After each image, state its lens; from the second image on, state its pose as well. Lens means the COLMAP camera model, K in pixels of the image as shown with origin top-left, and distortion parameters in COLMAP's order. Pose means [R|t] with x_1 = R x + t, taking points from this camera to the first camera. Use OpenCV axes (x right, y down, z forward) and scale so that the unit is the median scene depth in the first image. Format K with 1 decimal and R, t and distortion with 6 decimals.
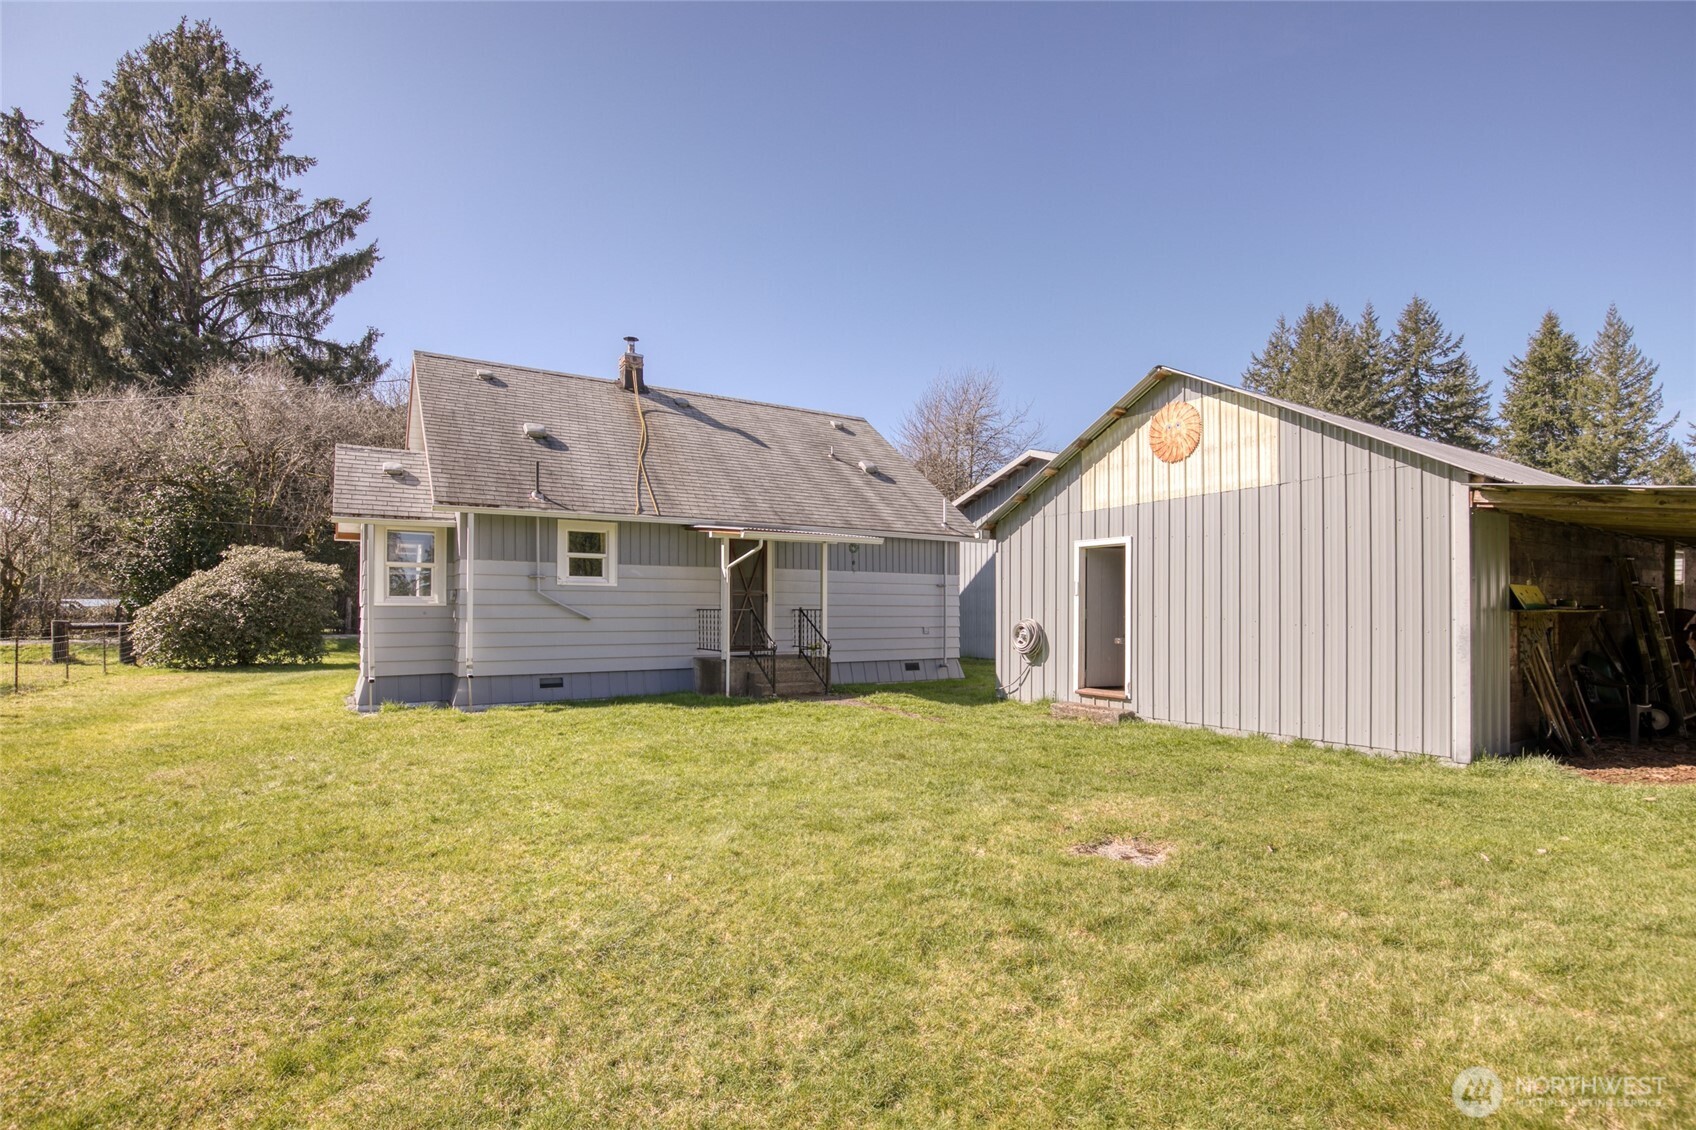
lens RADIAL K [[805.5, 0, 843.1], [0, 805.5, 605.5], [0, 0, 1]] dist [-0.033555, 0.004460]
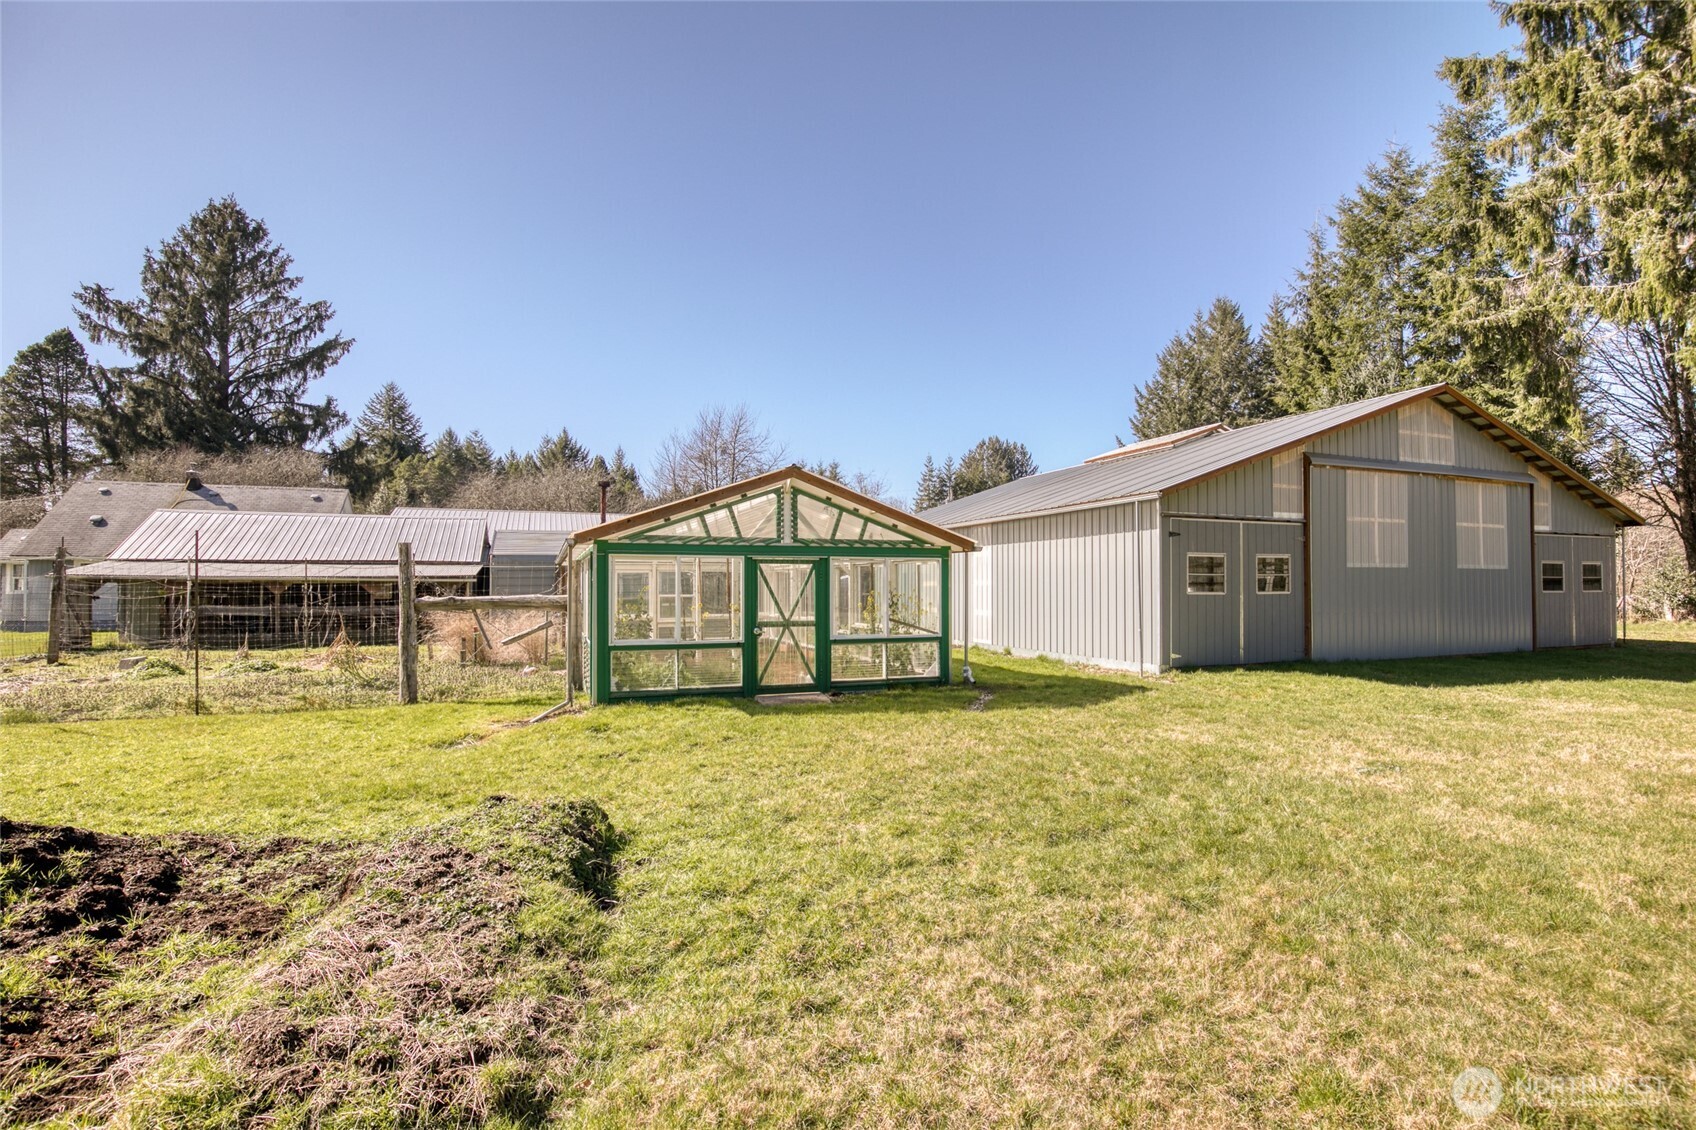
lens RADIAL K [[805.5, 0, 842.8], [0, 805.5, 573.6], [0, 0, 1]] dist [-0.033555, 0.004460]
pose [[0.979196, -0.005400, -0.202846, 0.743714], [0.003646, 0.999953, -0.009019, -0.009216], [0.202885, 0.008092, 0.979169, -0.271083]]
